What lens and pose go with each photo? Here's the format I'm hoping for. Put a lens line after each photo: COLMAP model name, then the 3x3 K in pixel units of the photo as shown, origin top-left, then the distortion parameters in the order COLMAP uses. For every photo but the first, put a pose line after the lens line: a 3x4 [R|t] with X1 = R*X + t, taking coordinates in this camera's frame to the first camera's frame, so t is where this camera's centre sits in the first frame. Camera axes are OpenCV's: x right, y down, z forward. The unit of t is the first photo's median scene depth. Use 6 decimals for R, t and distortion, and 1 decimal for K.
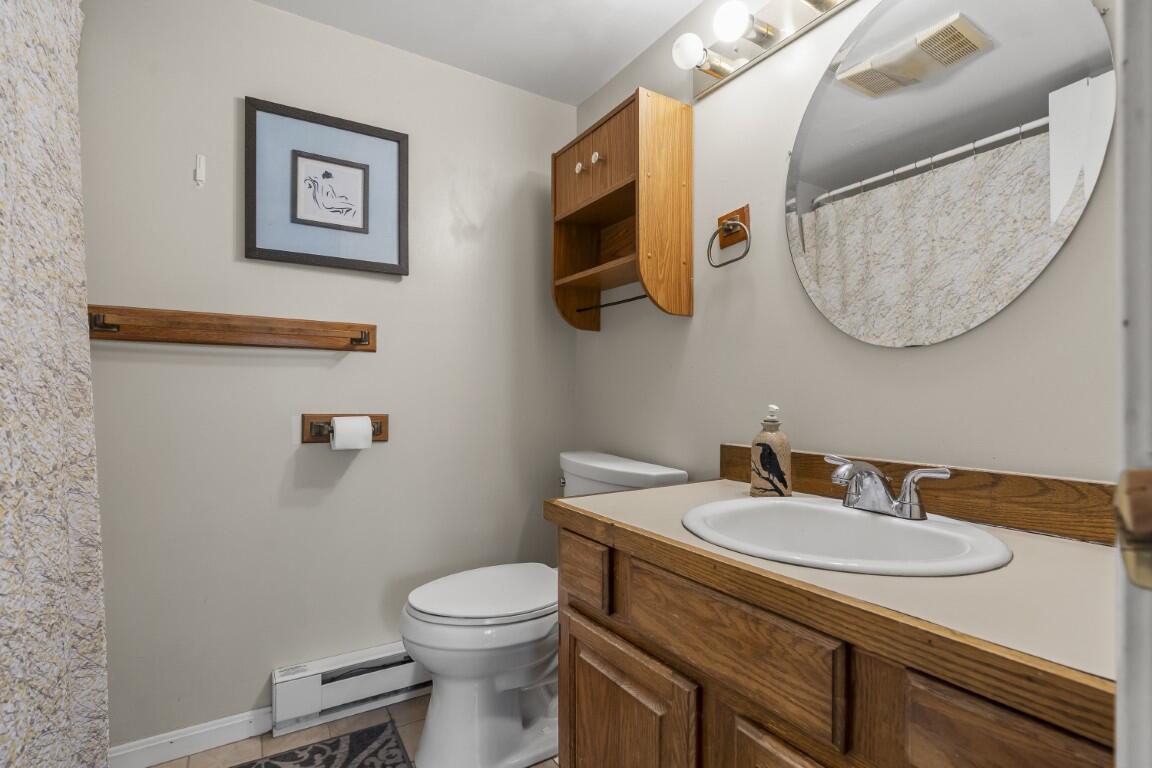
lens RADIAL K [[527.5, 0, 575.8], [0, 527.5, 393.2], [0, 0, 1]] dist [0.001161, -0.001192]
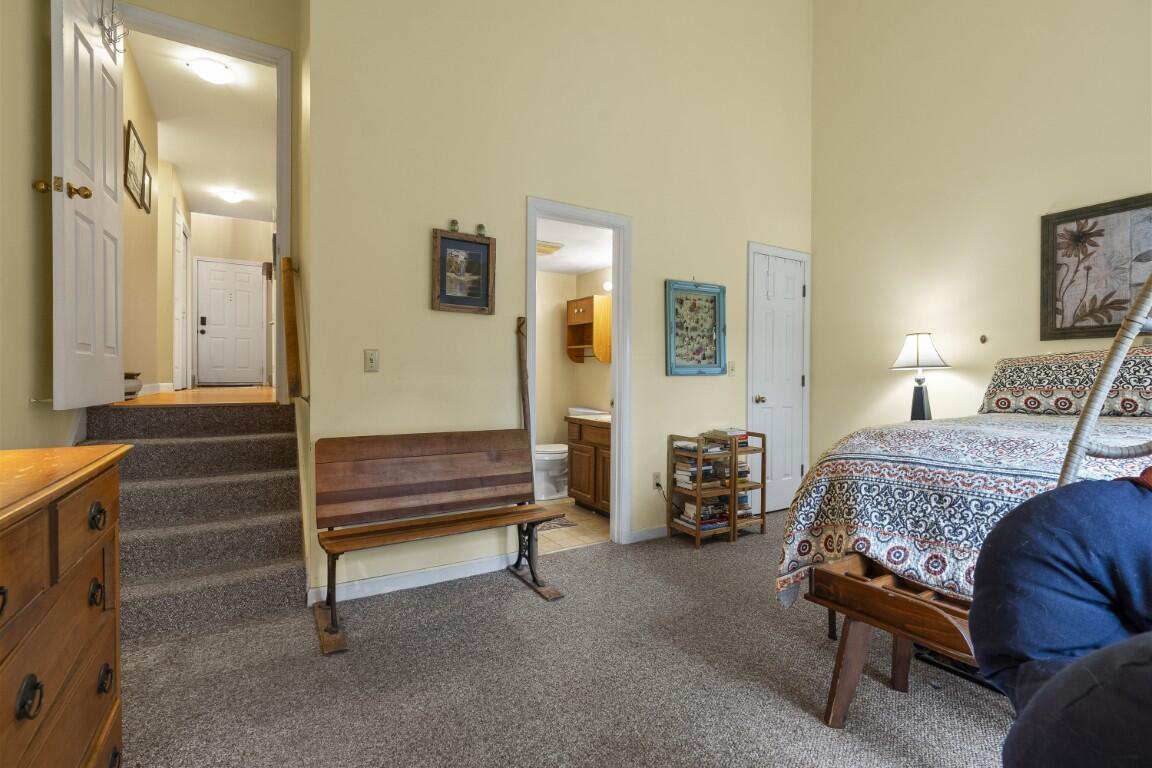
lens RADIAL K [[527.5, 0, 576.3], [0, 527.5, 389.3], [0, 0, 1]] dist [0.001161, -0.001192]
pose [[0.999676, 0.008180, -0.024121, 0.091023], [-0.007815, 0.999854, 0.015191, -0.034189], [0.024242, -0.014998, 0.999594, -2.165097]]
